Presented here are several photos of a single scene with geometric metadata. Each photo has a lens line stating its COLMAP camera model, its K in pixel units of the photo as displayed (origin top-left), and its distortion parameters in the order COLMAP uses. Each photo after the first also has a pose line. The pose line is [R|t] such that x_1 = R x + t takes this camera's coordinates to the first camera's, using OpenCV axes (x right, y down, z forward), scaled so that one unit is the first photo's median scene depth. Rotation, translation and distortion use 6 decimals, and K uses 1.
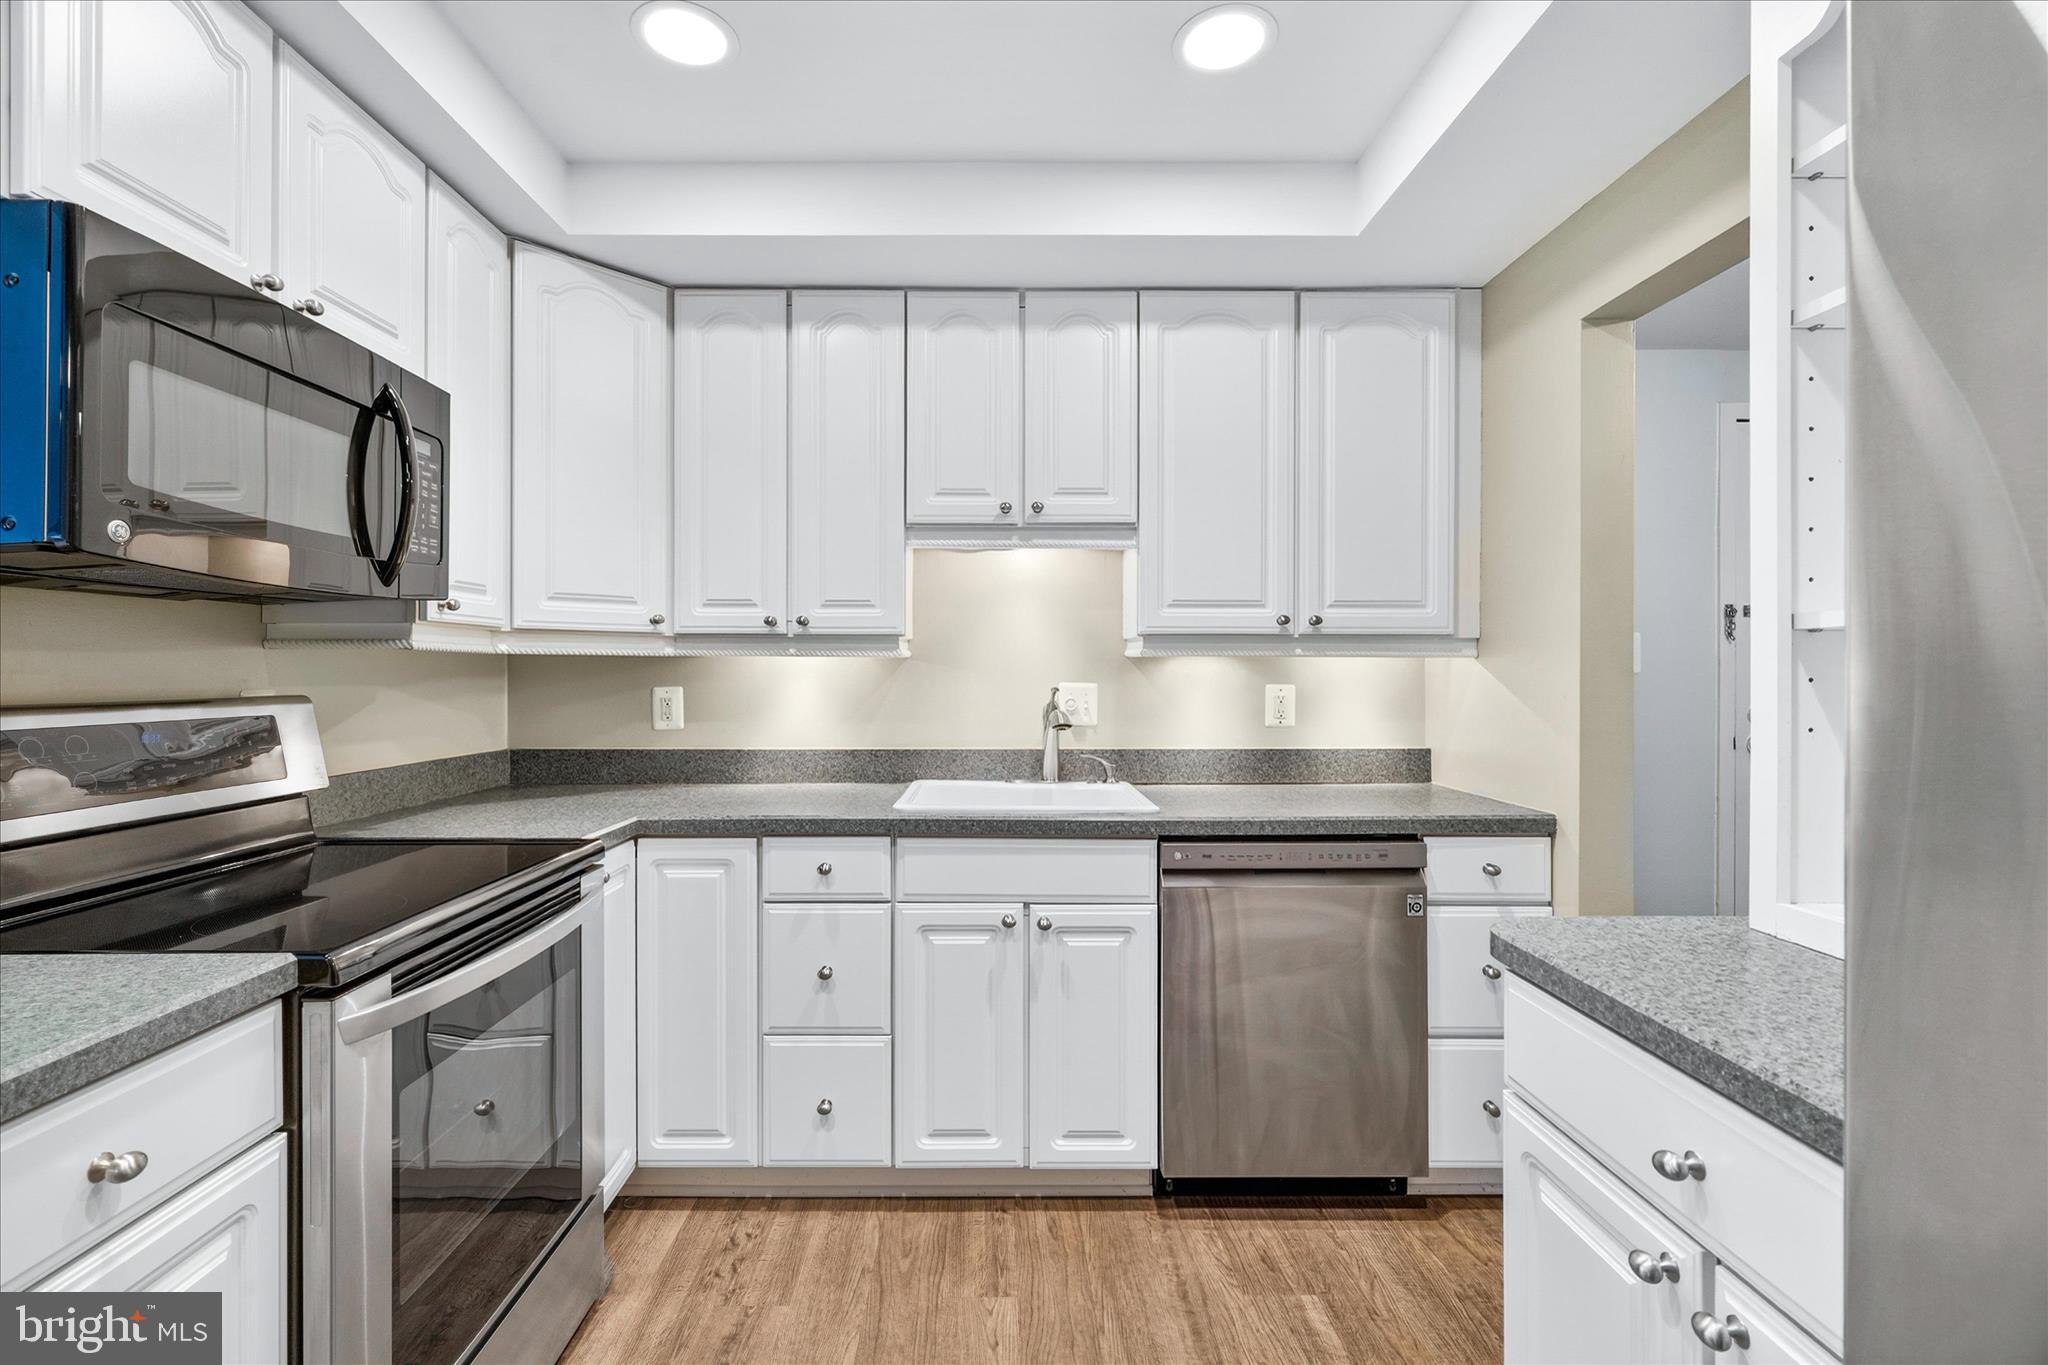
lens RADIAL K [[916.4, 0, 1003.9], [0, 916.4, 672.1], [0, 0, 1]] dist [-0.005451, 0.002786]
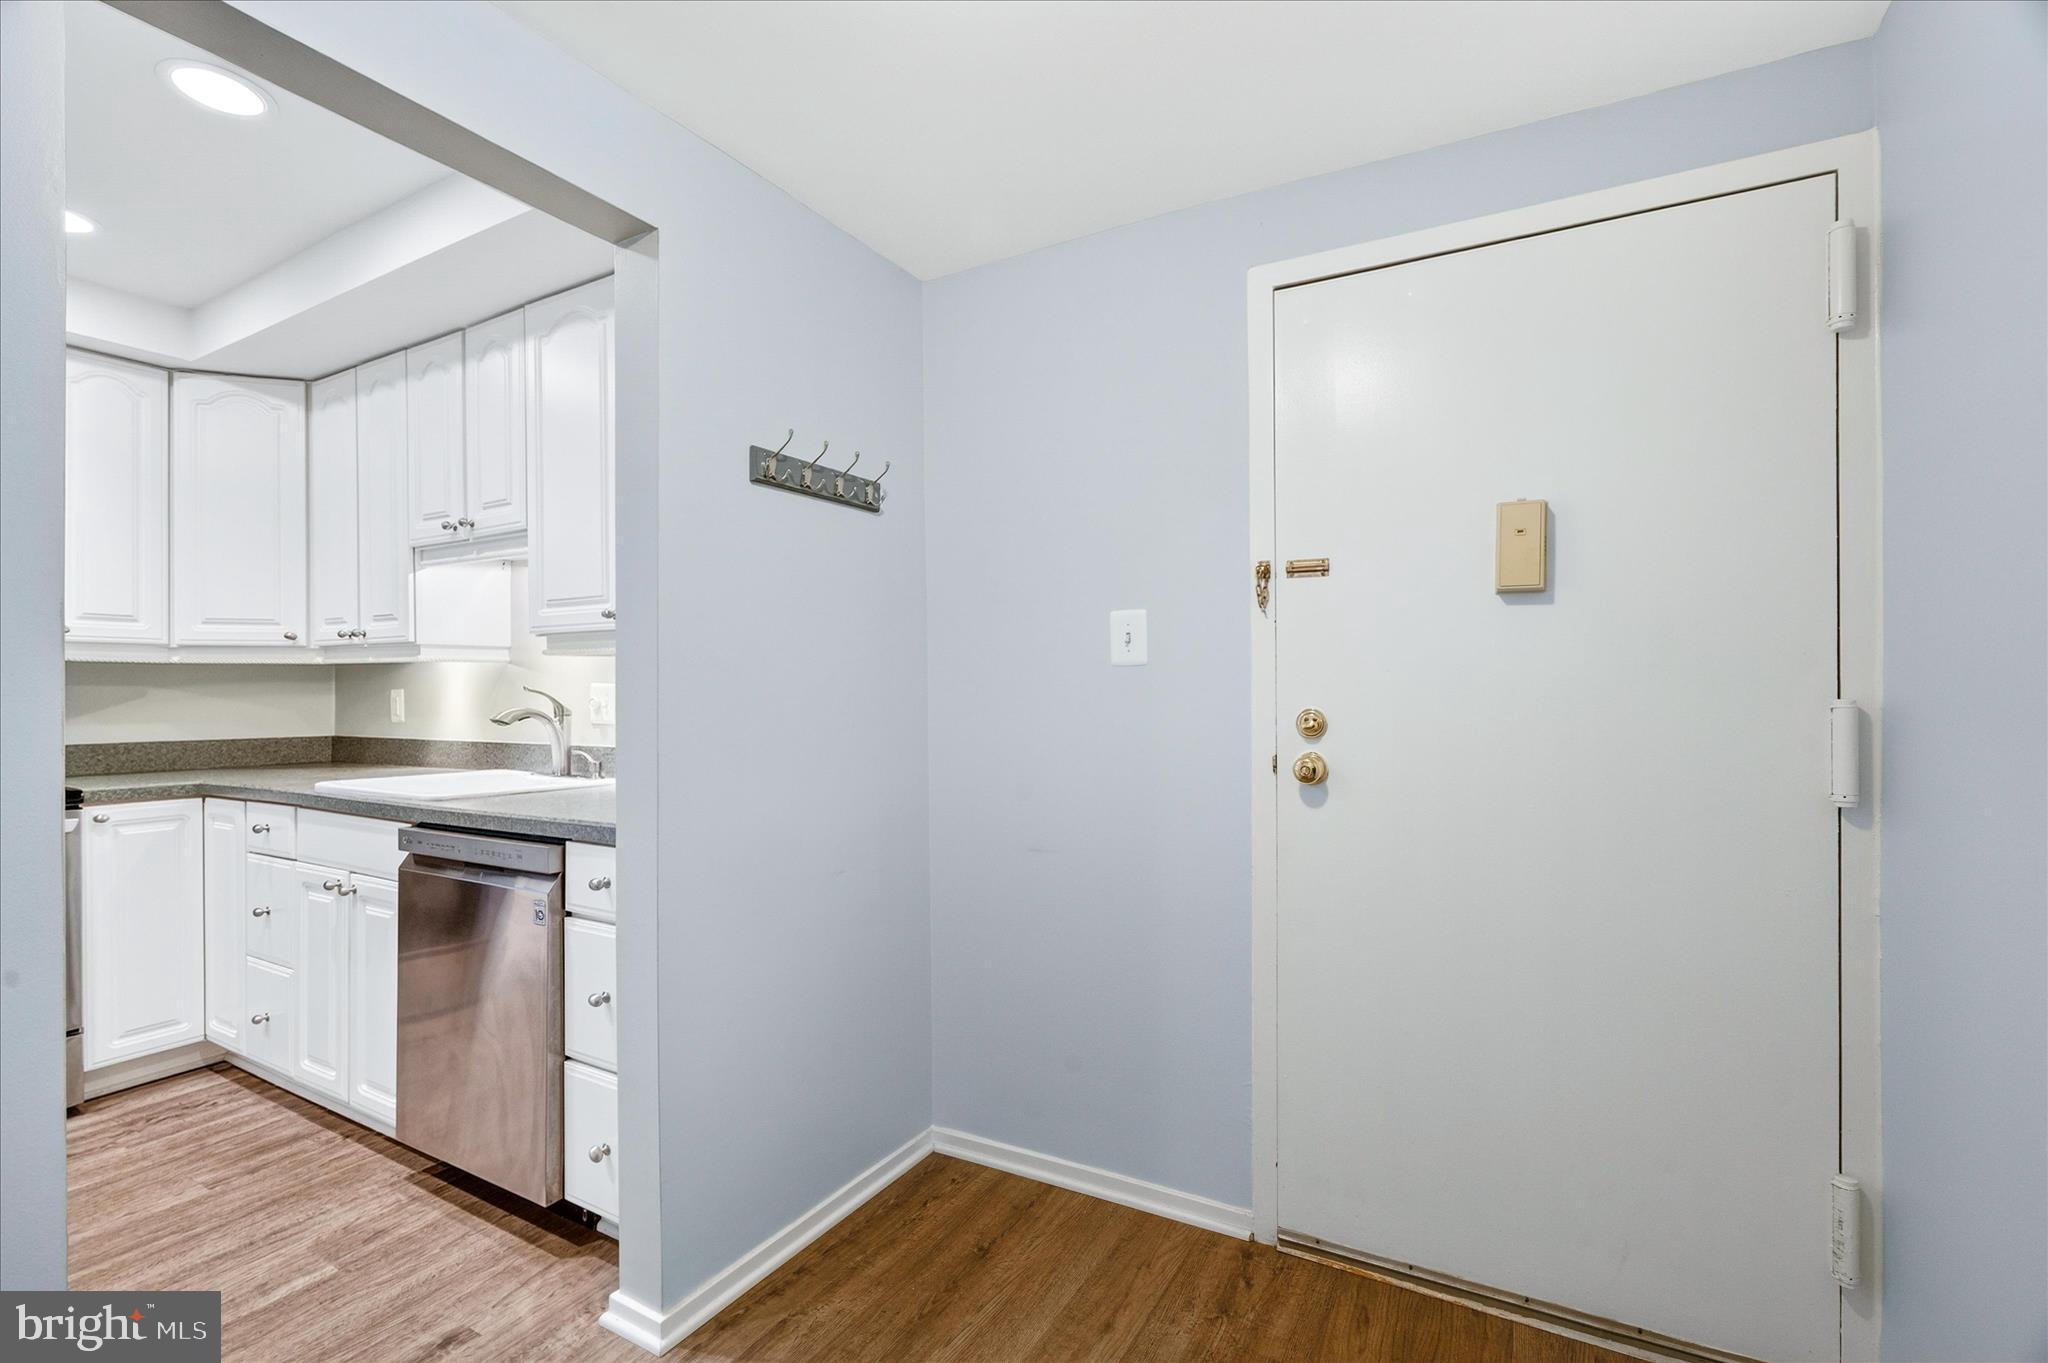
lens RADIAL K [[916.4, 0, 1013.9], [0, 916.4, 690.8], [0, 0, 1]] dist [-0.005451, 0.002786]
pose [[0.864412, -0.003896, -0.502769, 1.164314], [0.003409, 0.999992, -0.001888, 0.027277], [0.502773, -0.000082, 0.864419, 0.379433]]
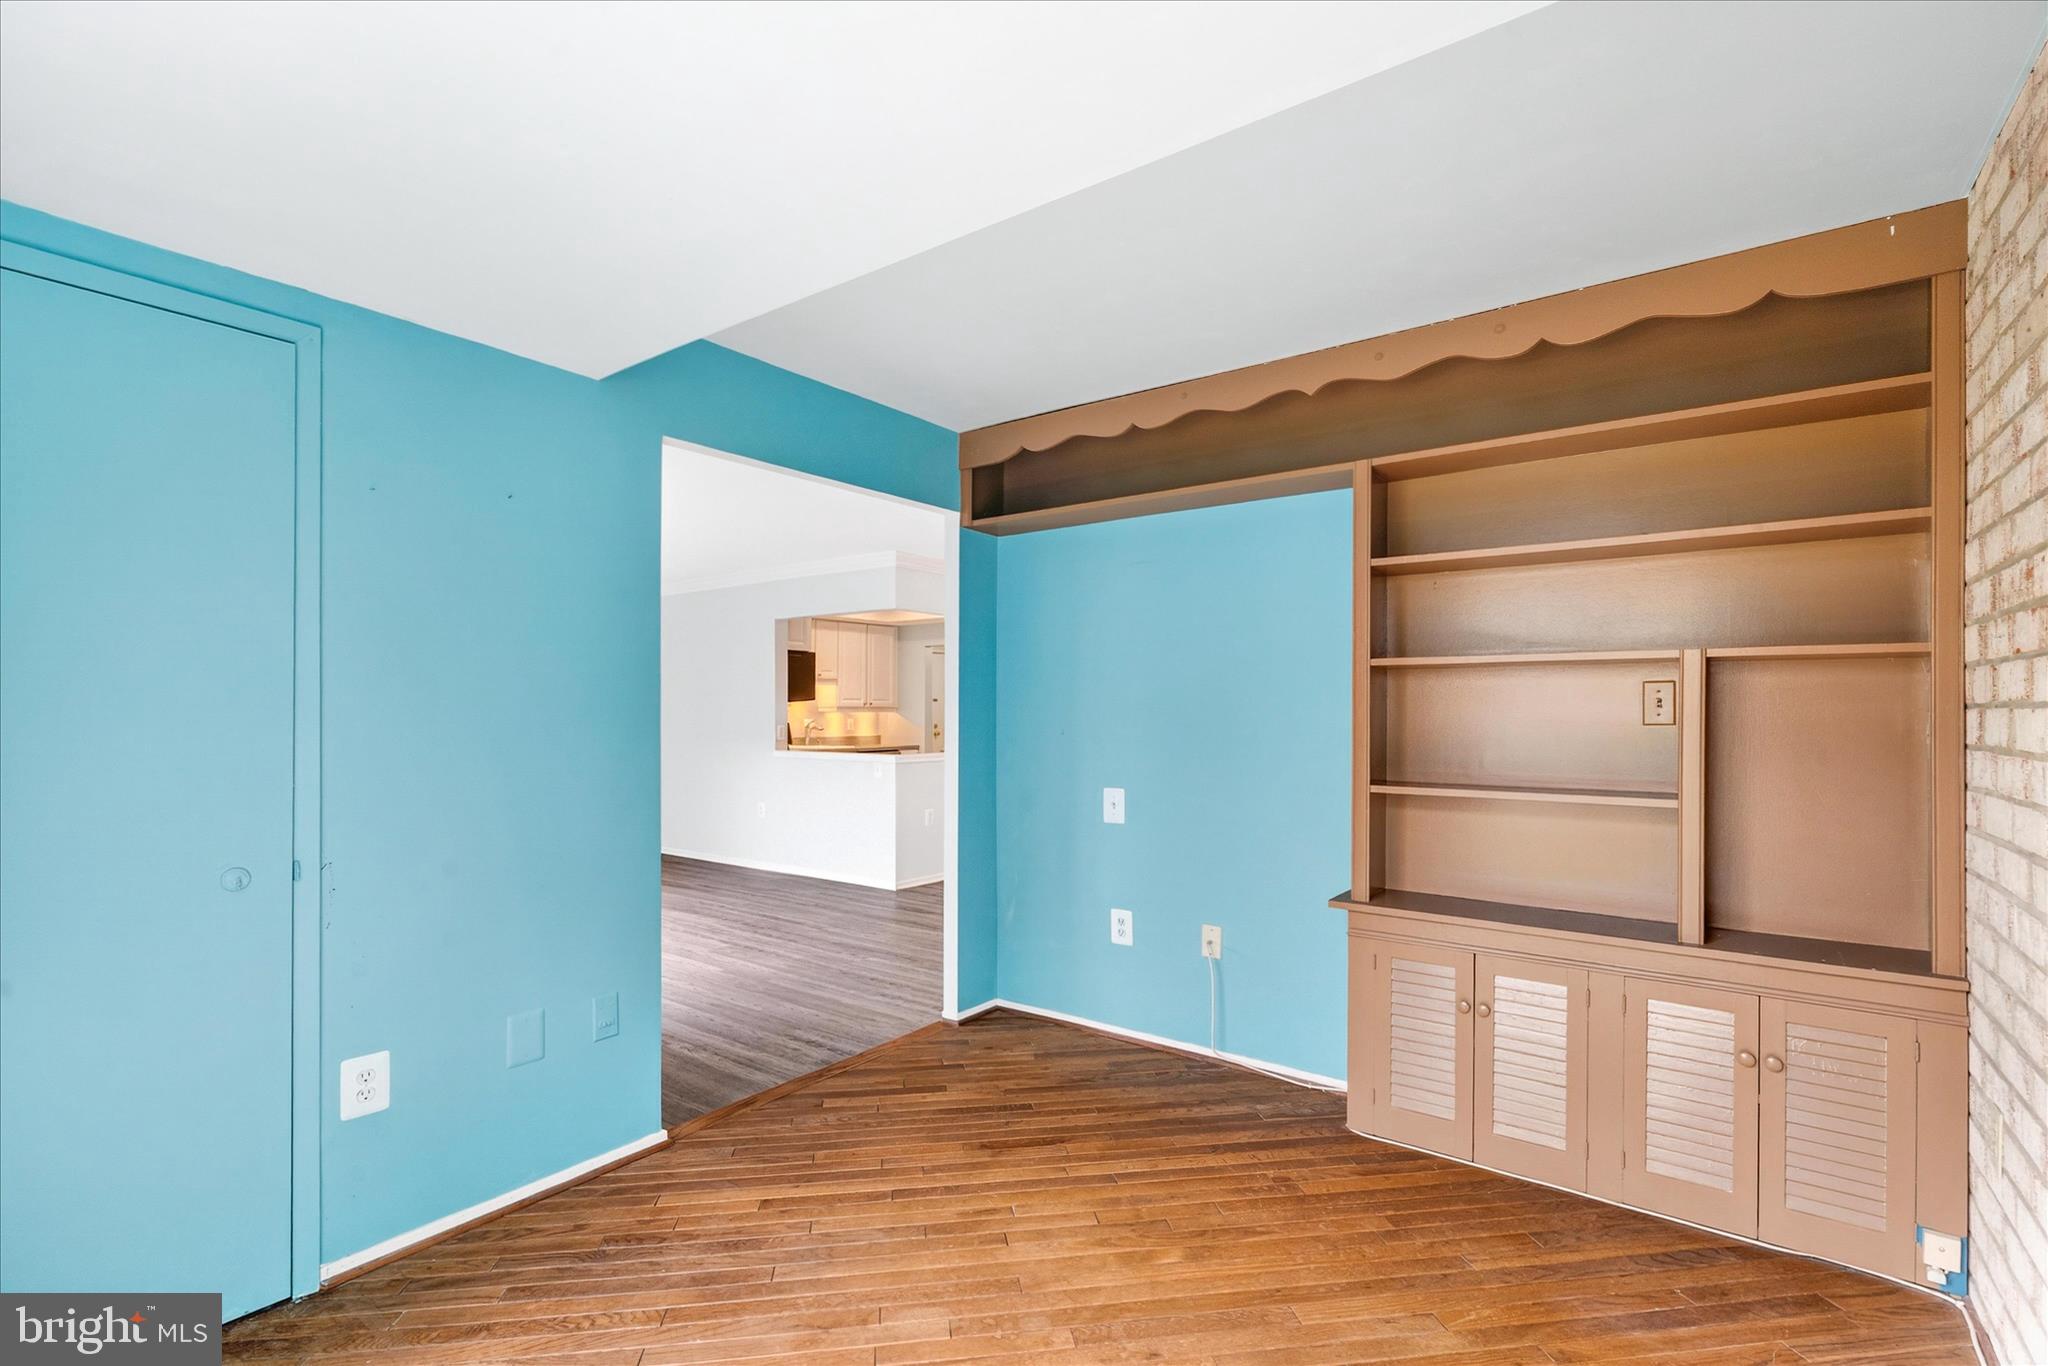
lens RADIAL K [[1015.5, 0, 1027.7], [0, 1015.5, 694.0], [0, 0, 1]] dist [0.000112, 0.000228]
pose [[0.613322, 0.012728, 0.789731, -2.921542], [0.002113, 0.999840, -0.017756, -0.016203], [-0.789830, 0.012558, 0.613197, -2.447039]]
